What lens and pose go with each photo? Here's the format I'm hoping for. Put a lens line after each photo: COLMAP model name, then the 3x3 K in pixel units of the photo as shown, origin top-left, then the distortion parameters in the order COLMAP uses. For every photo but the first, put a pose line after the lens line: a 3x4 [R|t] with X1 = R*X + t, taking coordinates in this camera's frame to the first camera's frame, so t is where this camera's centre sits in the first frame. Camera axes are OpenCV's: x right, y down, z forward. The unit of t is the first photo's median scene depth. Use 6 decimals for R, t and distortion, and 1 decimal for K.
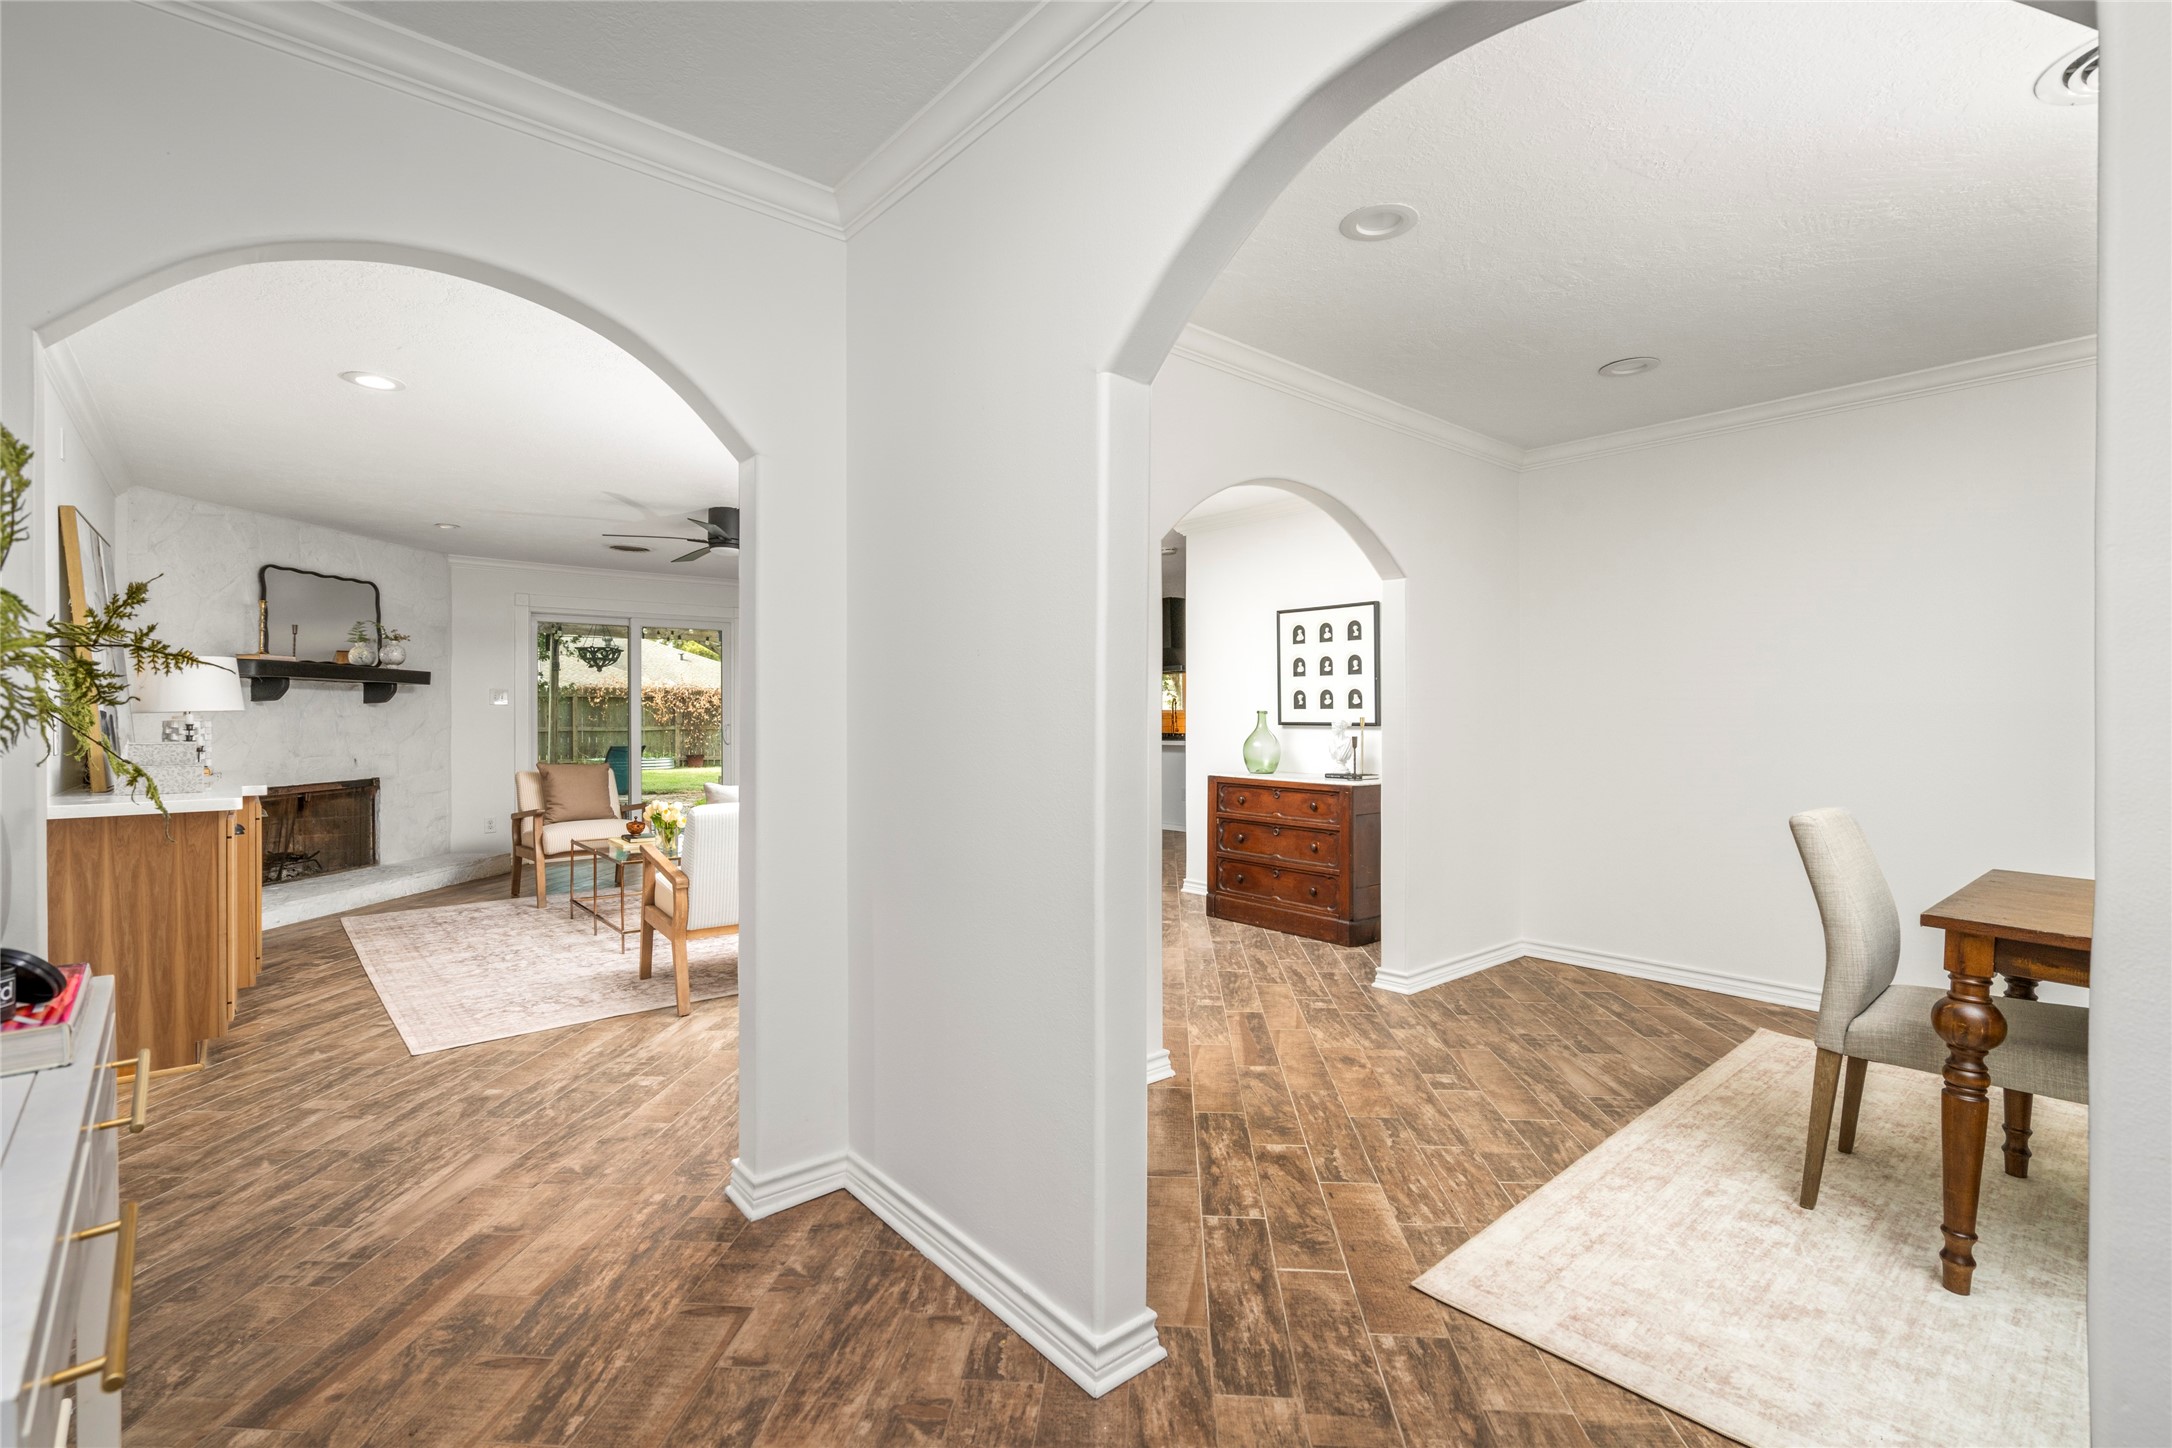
lens RADIAL K [[997.9, 0, 1086.3], [0, 997.9, 717.3], [0, 0, 1]] dist [-0.002581, 0.002099]
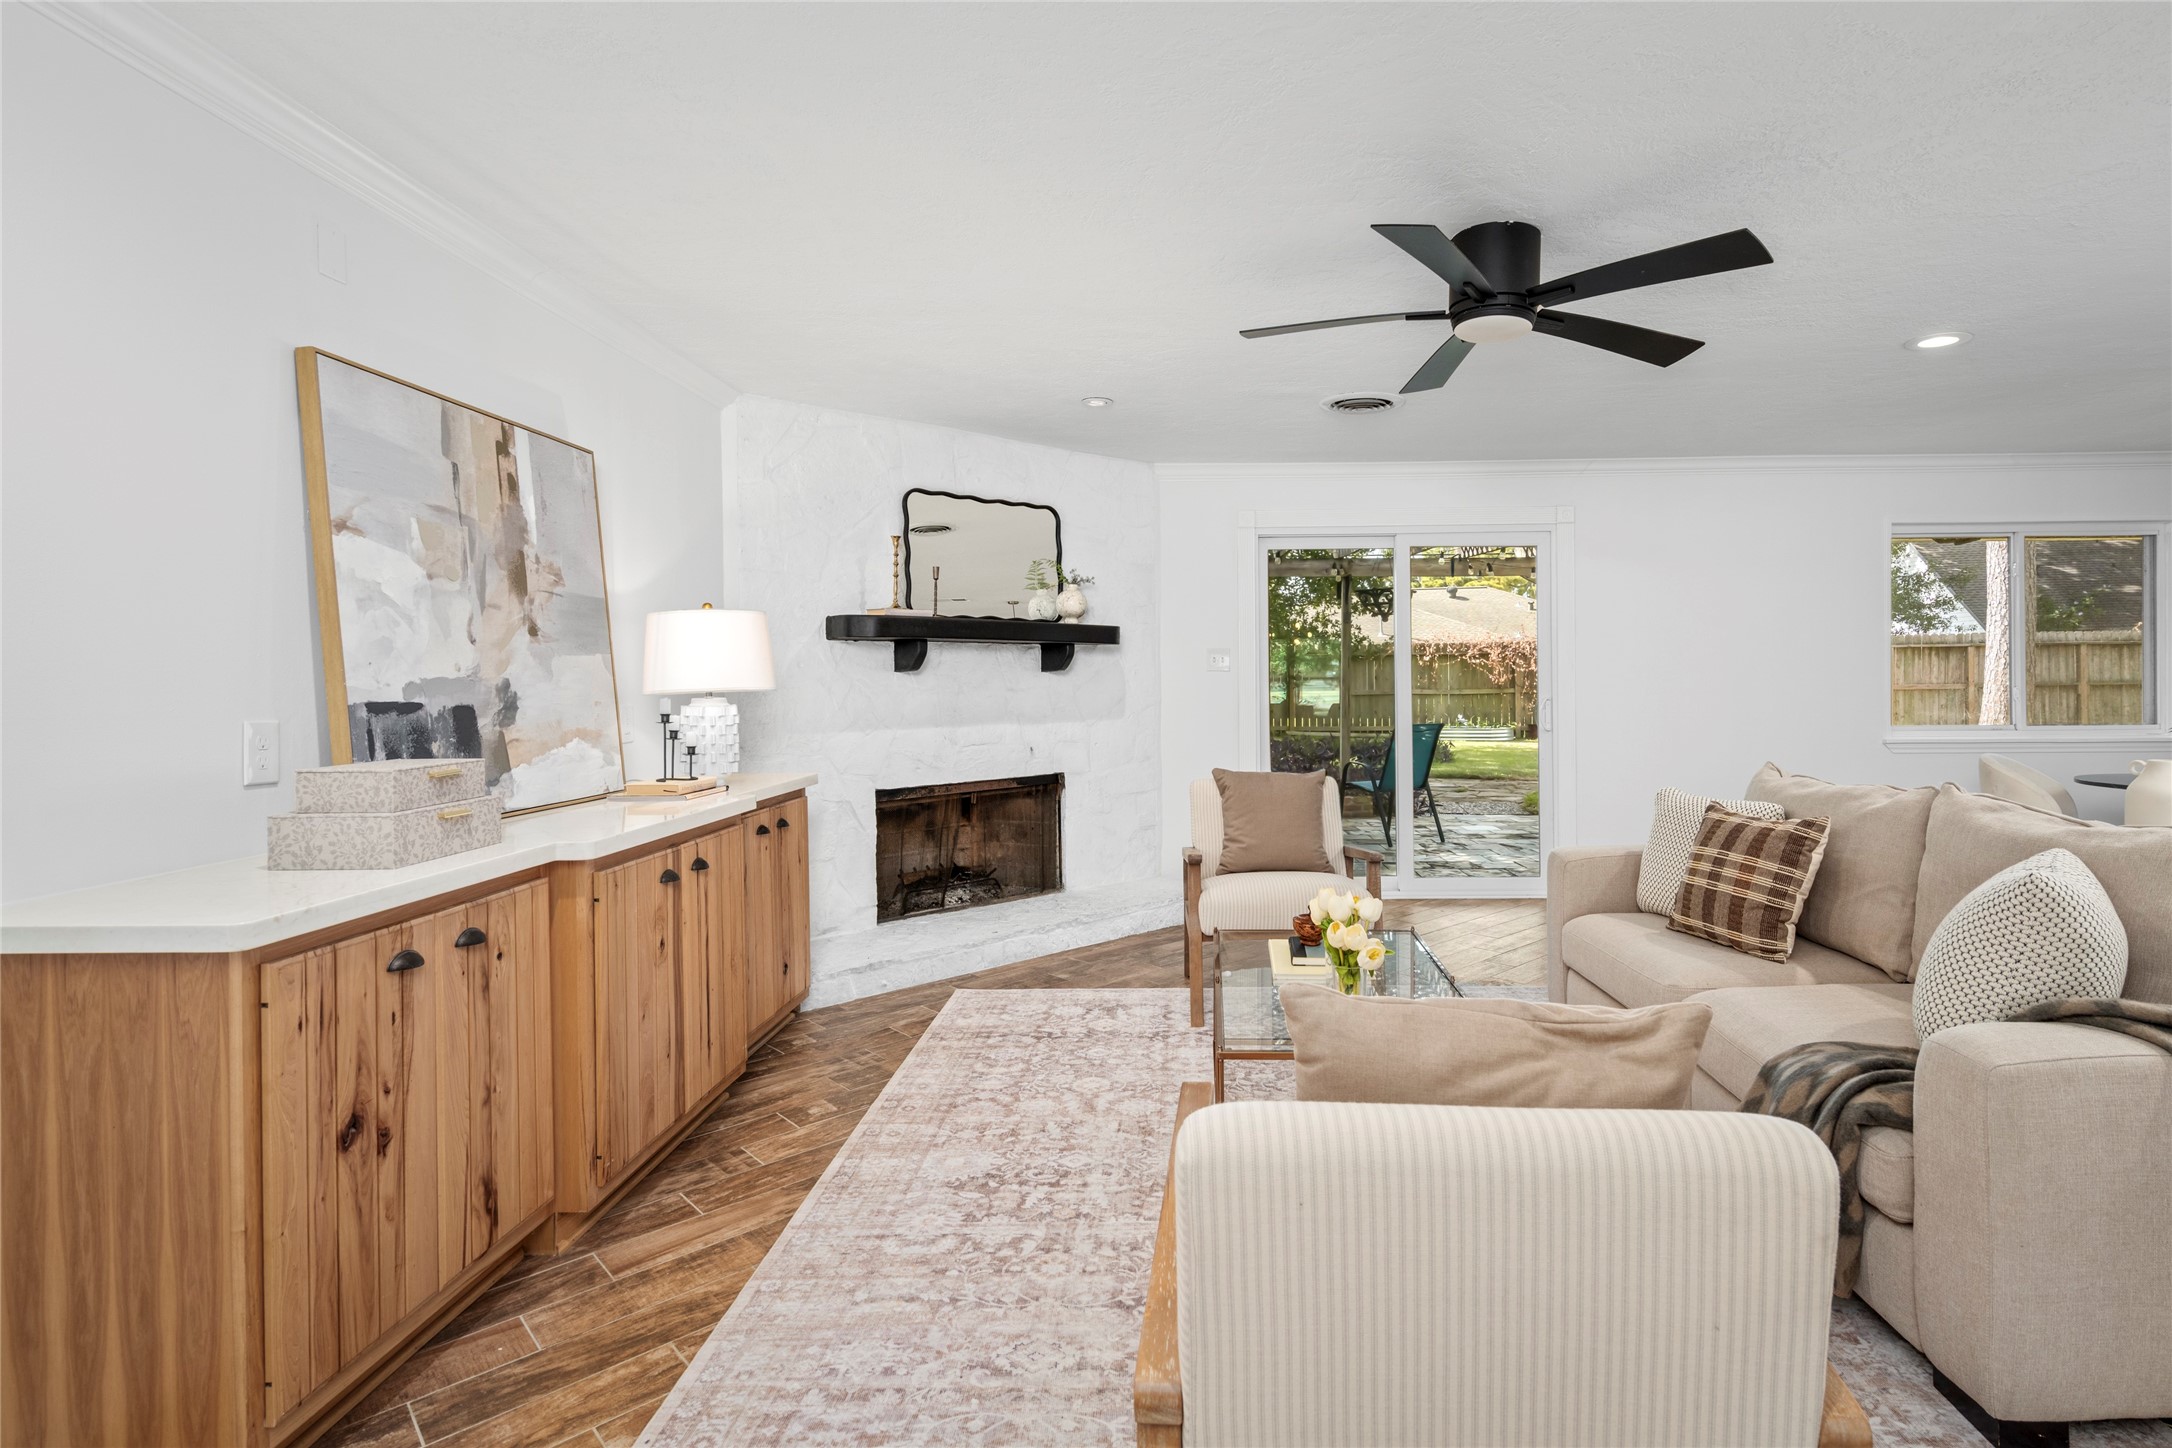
lens RADIAL K [[997.9, 0, 1198.4], [0, 997.9, 682.8], [0, 0, 1]] dist [-0.002581, 0.002099]
pose [[0.745969, 0.003049, -0.665974, -0.149831], [0.004839, 0.999938, 0.009998, -0.012925], [0.665963, -0.010681, 0.745908, 0.535781]]
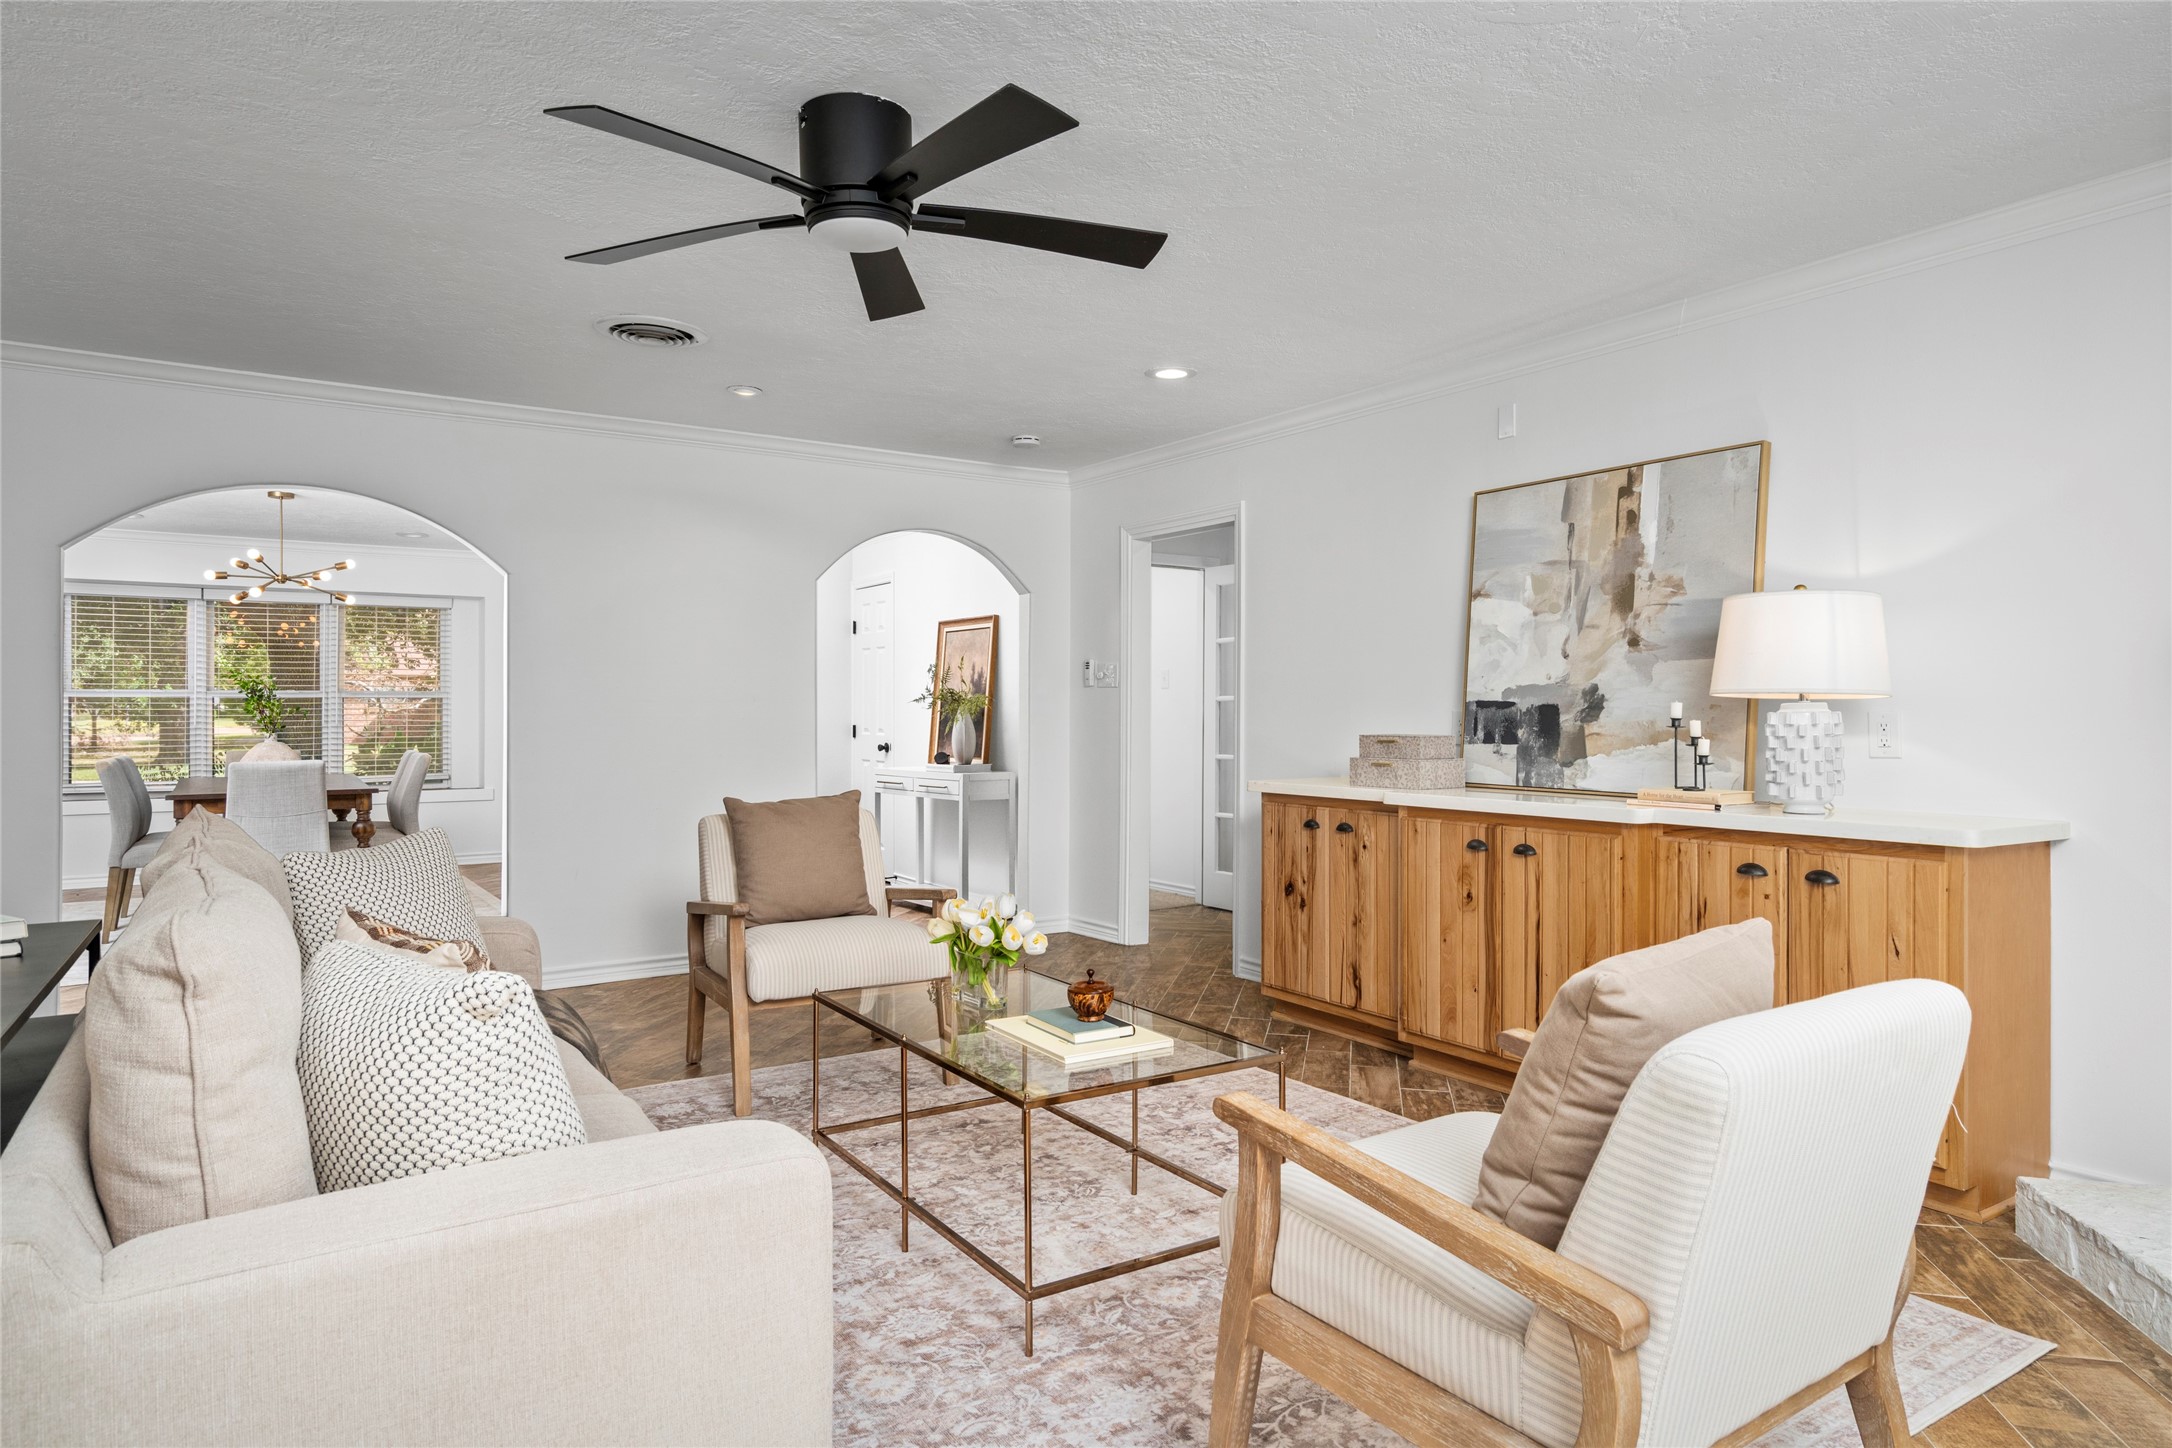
lens RADIAL K [[1280.3, 0, 1088.2], [0, 1280.3, 725.1], [0, 0, 1]] dist [-0.004423, -0.000178]
pose [[-0.991322, 0.000572, 0.131456, -0.502713], [0.001013, 0.999994, 0.003284, 0.008996], [-0.131453, 0.003388, -0.991317, 1.427052]]
